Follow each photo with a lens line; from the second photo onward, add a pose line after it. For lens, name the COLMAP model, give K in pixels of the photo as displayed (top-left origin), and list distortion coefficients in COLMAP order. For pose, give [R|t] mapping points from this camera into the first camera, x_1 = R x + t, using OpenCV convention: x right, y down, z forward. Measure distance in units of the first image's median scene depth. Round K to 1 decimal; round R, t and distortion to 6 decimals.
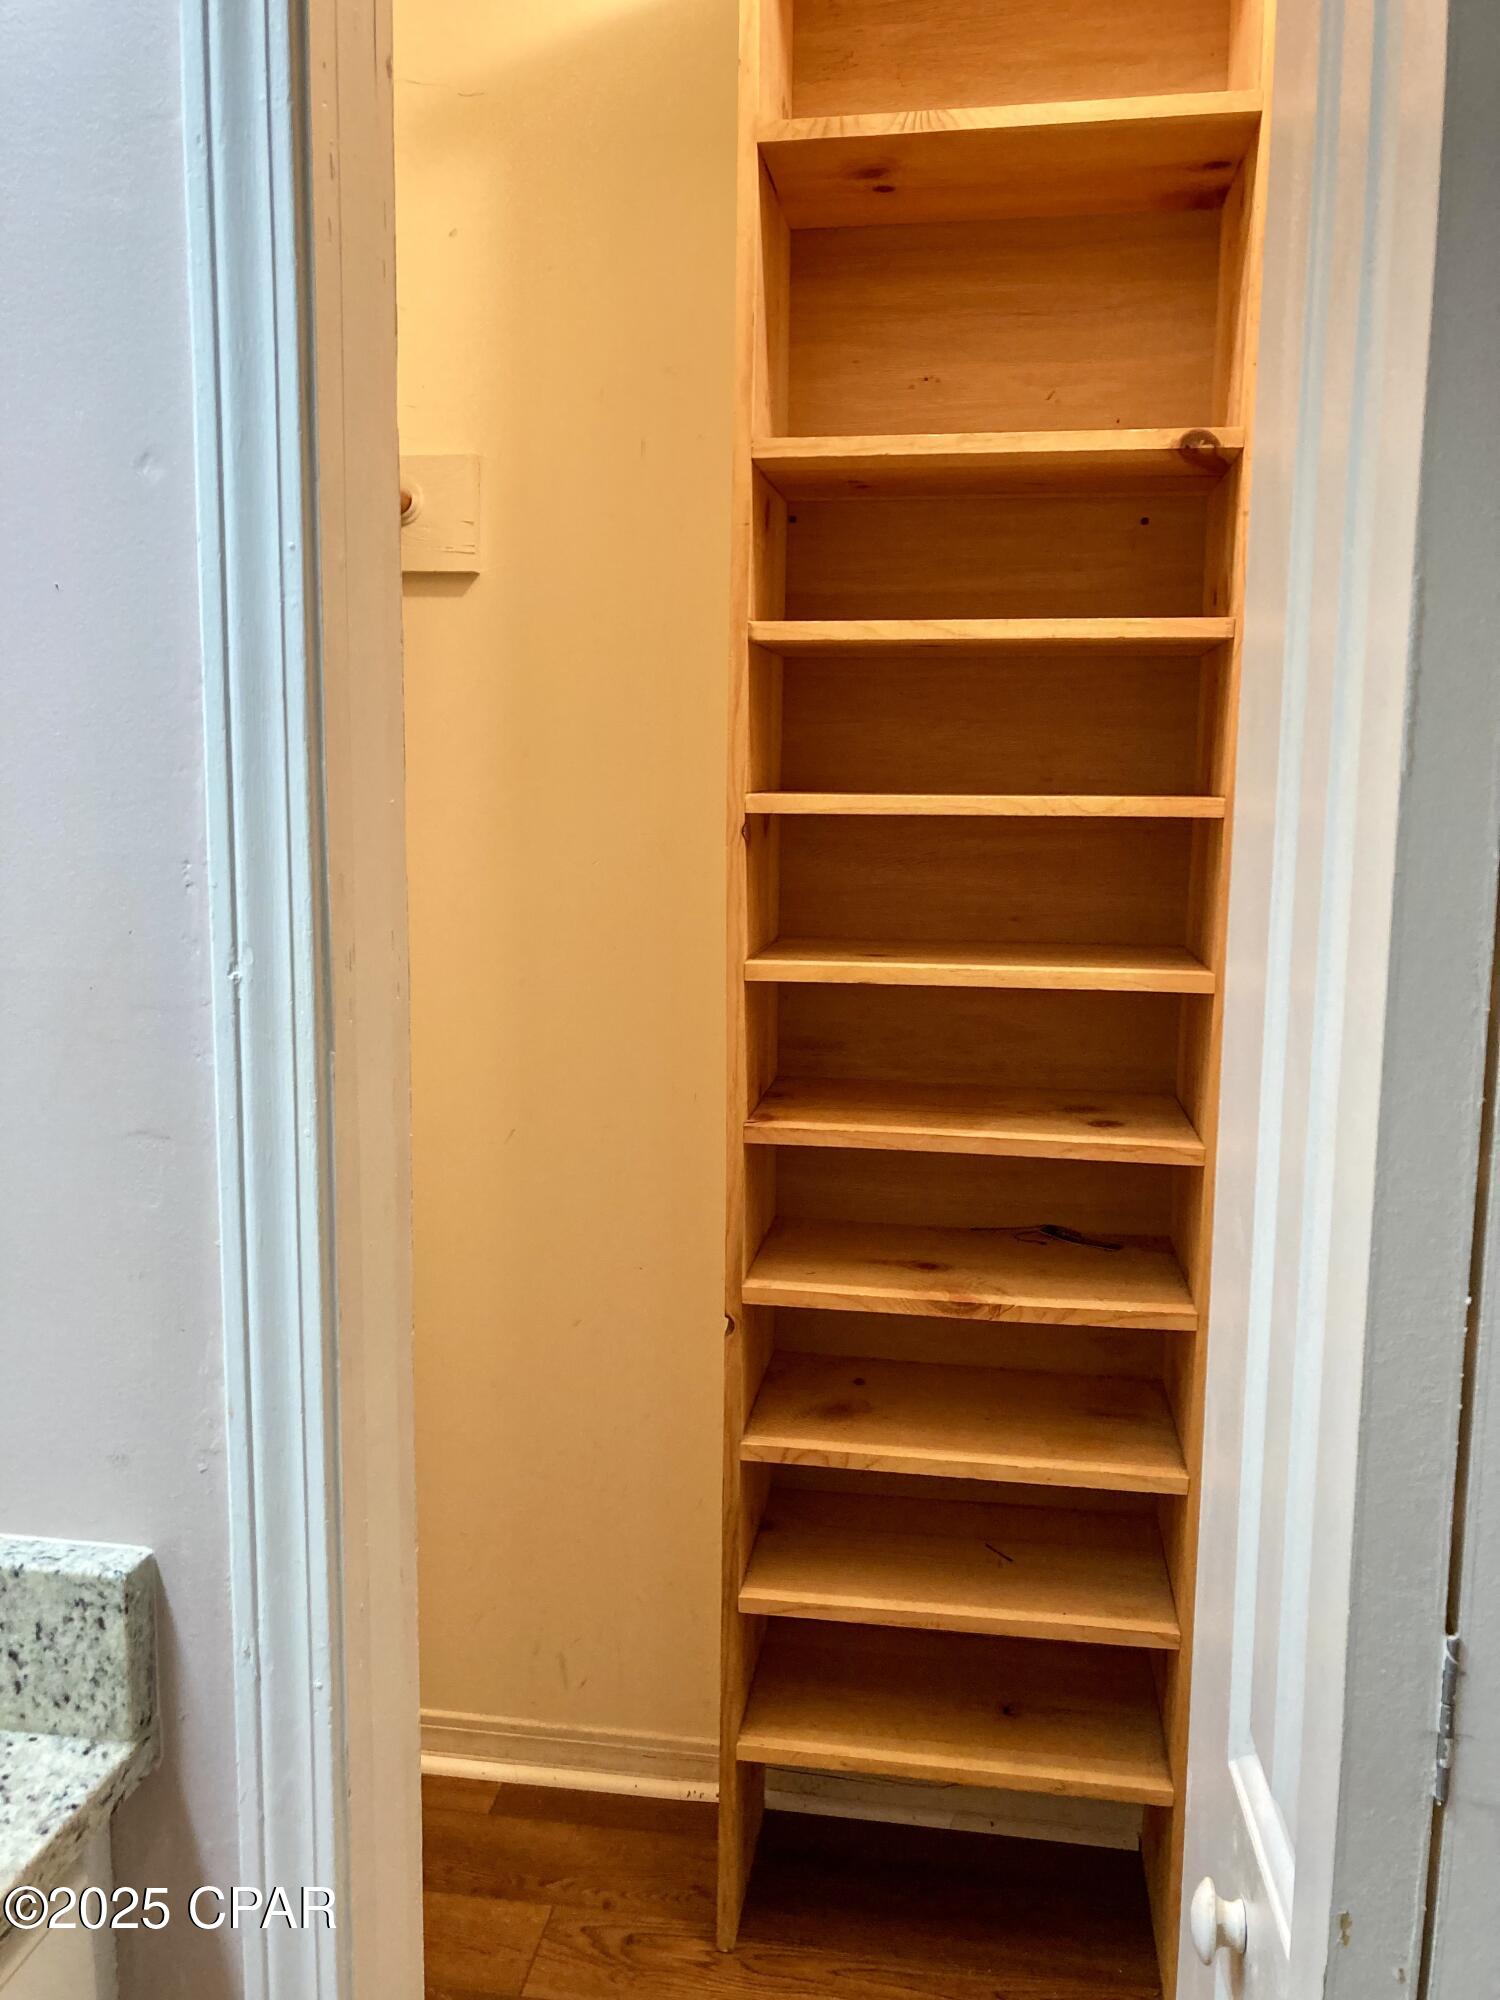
lens RADIAL K [[1654.2, 0, 750.1], [0, 1654.2, 1001.5], [0, 0, 1]] dist [0.044136, -0.042352]
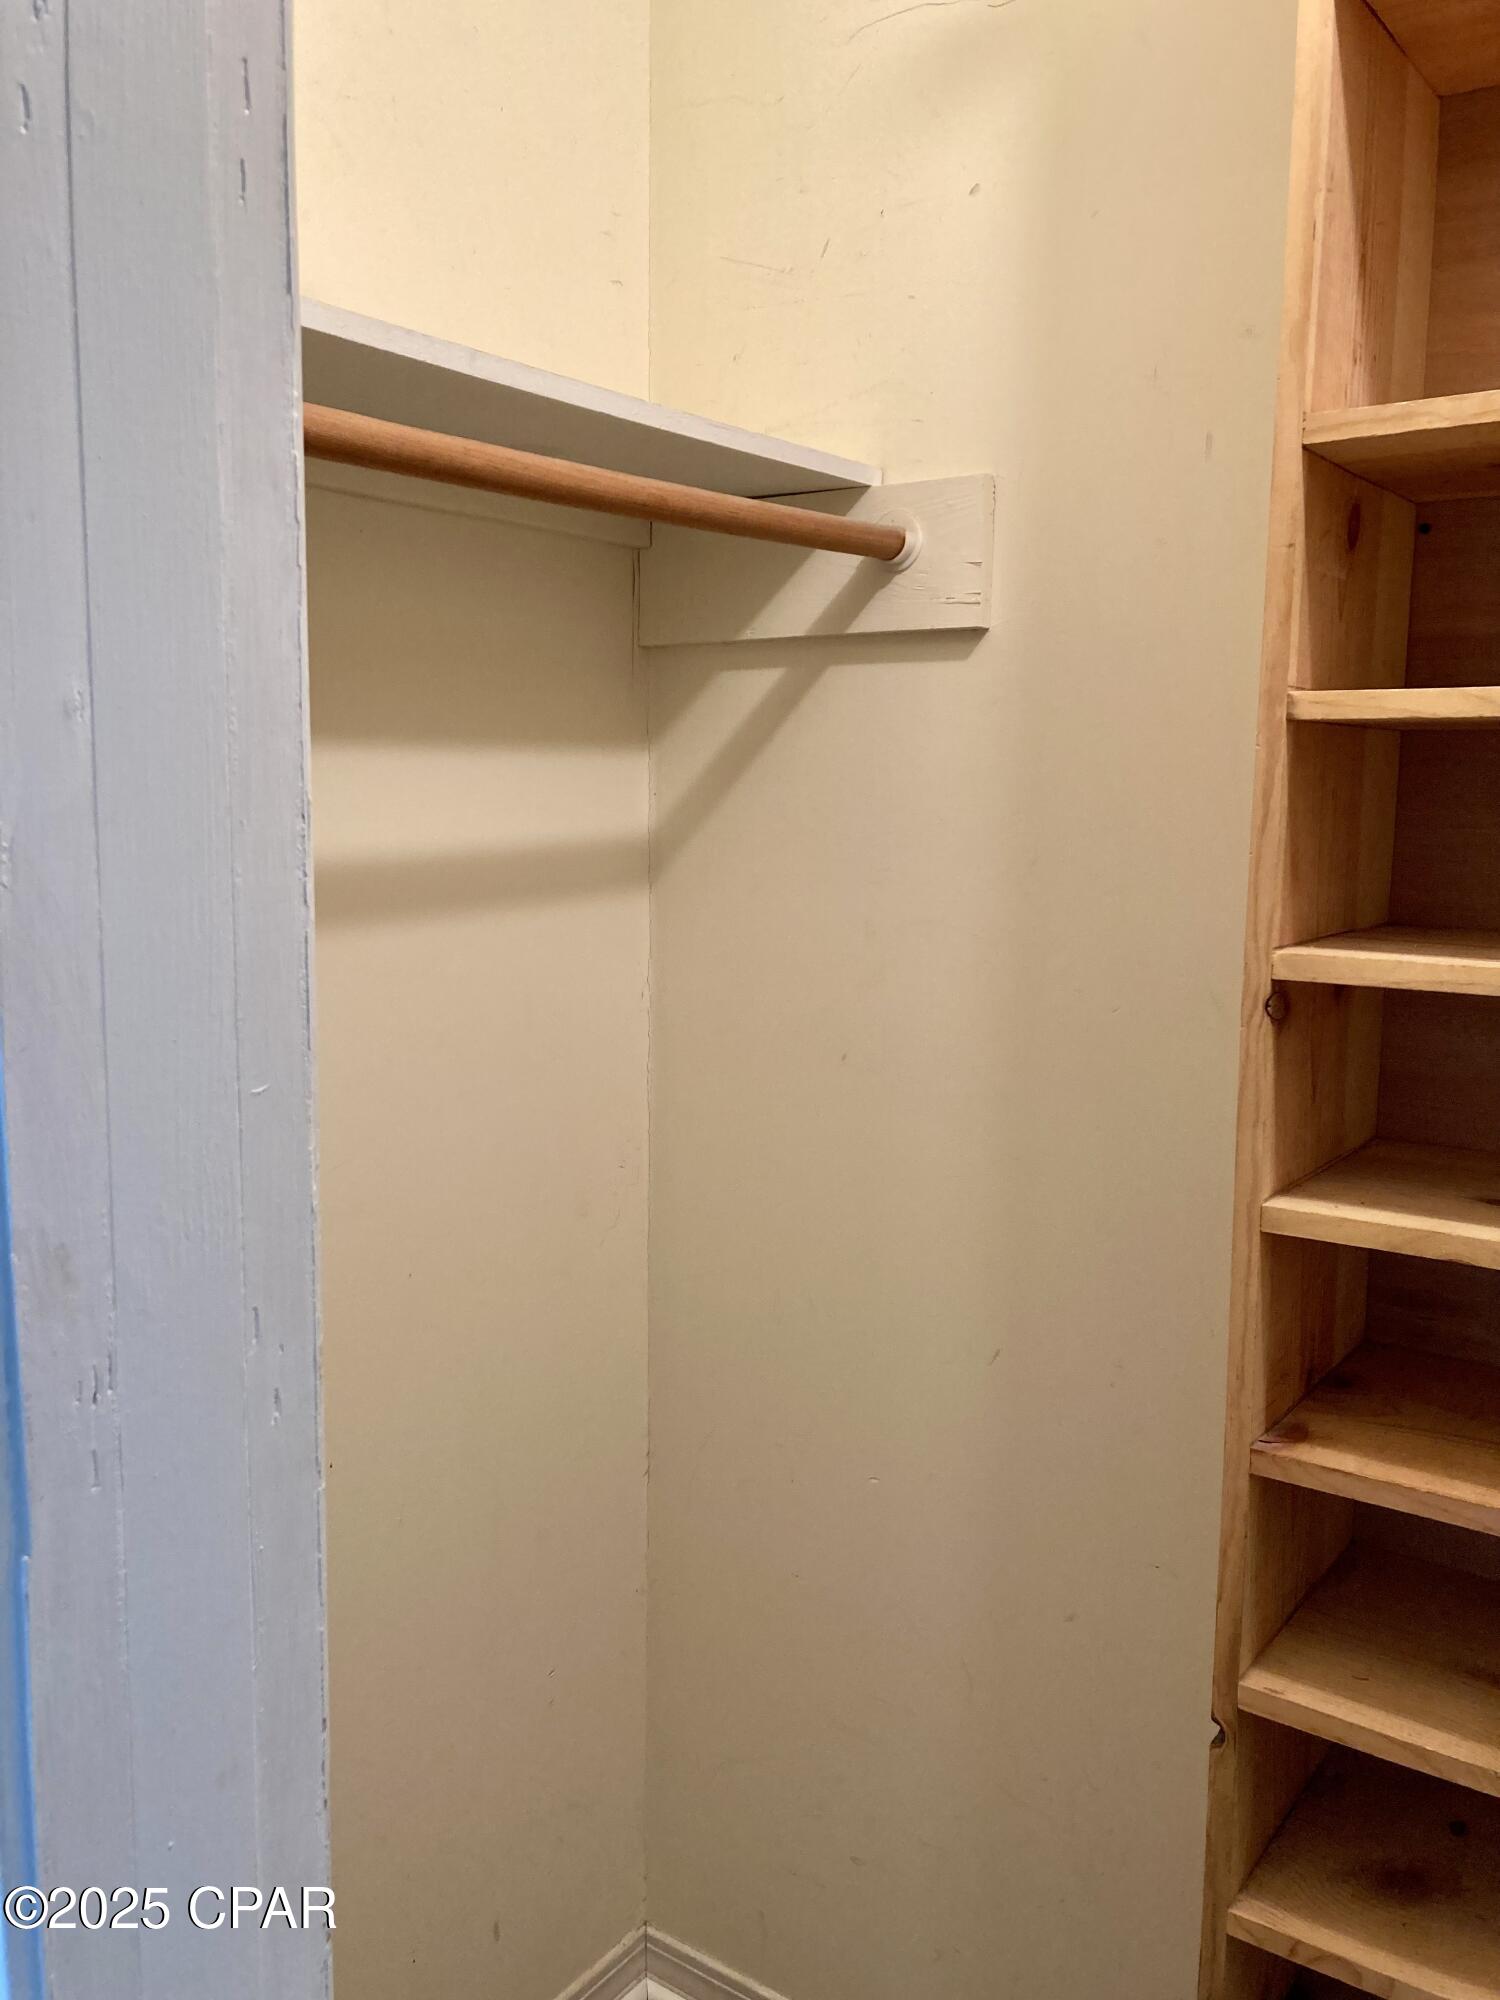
lens RADIAL K [[1654.2, 0, 737.7], [0, 1654.2, 991.3], [0, 0, 1]] dist [0.044136, -0.042352]
pose [[0.884693, 0.060520, -0.462229, 0.111099], [-0.070978, 0.997464, -0.005249, -0.087907], [0.460739, 0.037452, 0.886745, 0.306085]]
